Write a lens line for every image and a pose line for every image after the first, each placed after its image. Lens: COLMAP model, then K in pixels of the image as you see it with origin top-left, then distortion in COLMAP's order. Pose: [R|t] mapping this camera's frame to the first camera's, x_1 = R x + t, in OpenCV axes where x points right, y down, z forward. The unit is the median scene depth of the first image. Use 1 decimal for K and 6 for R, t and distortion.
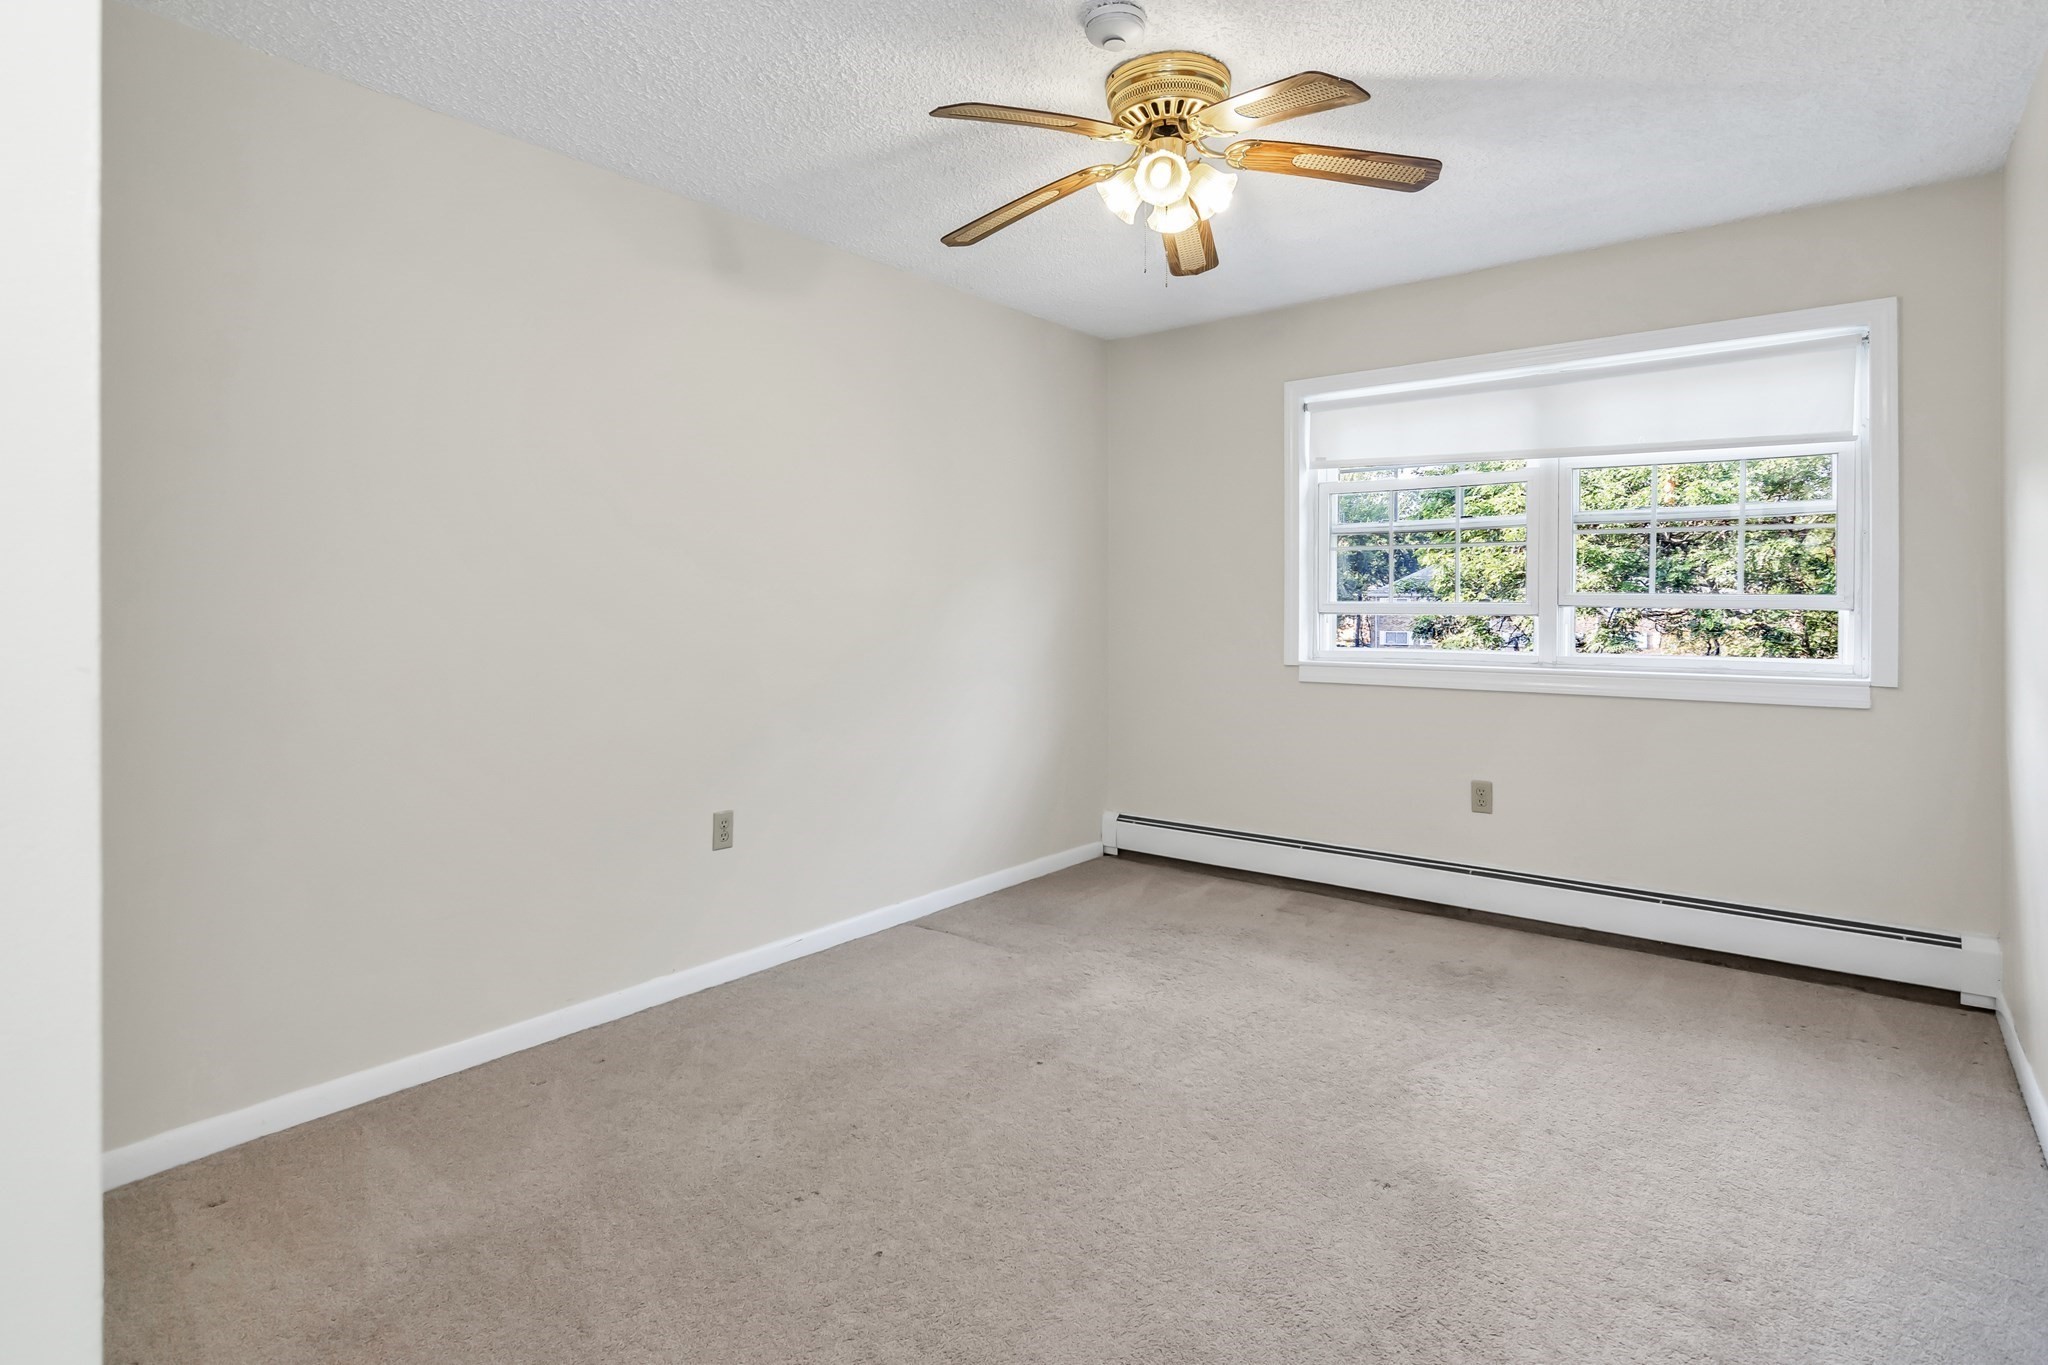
lens RADIAL K [[1055.3, 0, 1034.3], [0, 1055.3, 596.5], [0, 0, 1]] dist [-0.003705, -0.000582]
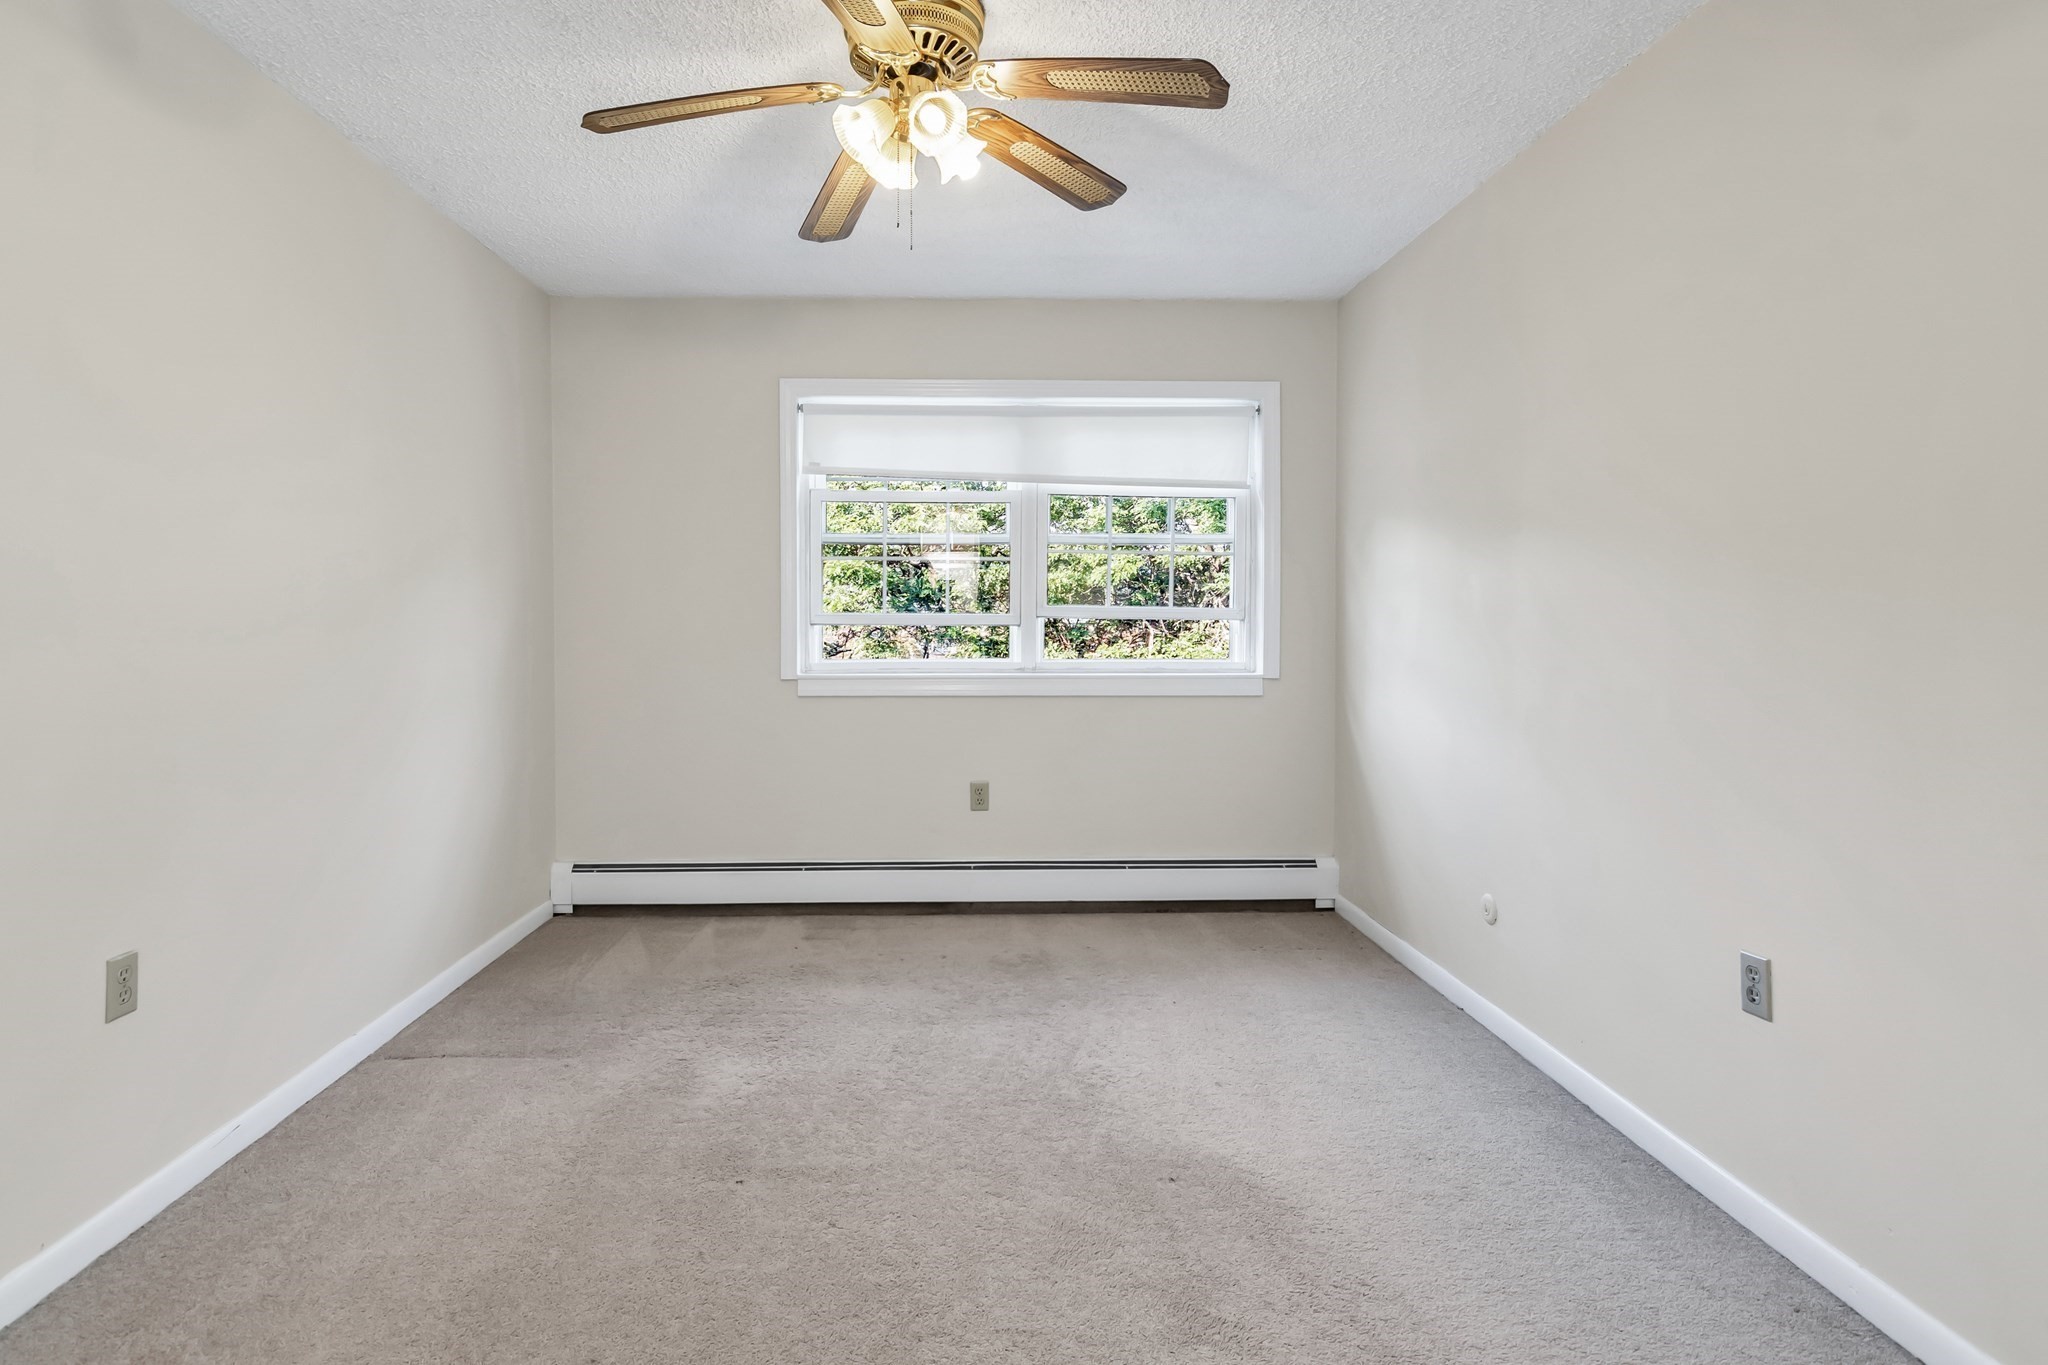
lens RADIAL K [[1041.8, 0, 1033.4], [0, 1041.8, 629.1], [0, 0, 1]] dist [-0.000245, -0.001365]
pose [[0.767594, -0.007048, 0.640898, -0.246151], [-0.005151, 0.999839, 0.017165, 0.003608], [-0.640916, -0.016477, 0.767434, 0.188123]]
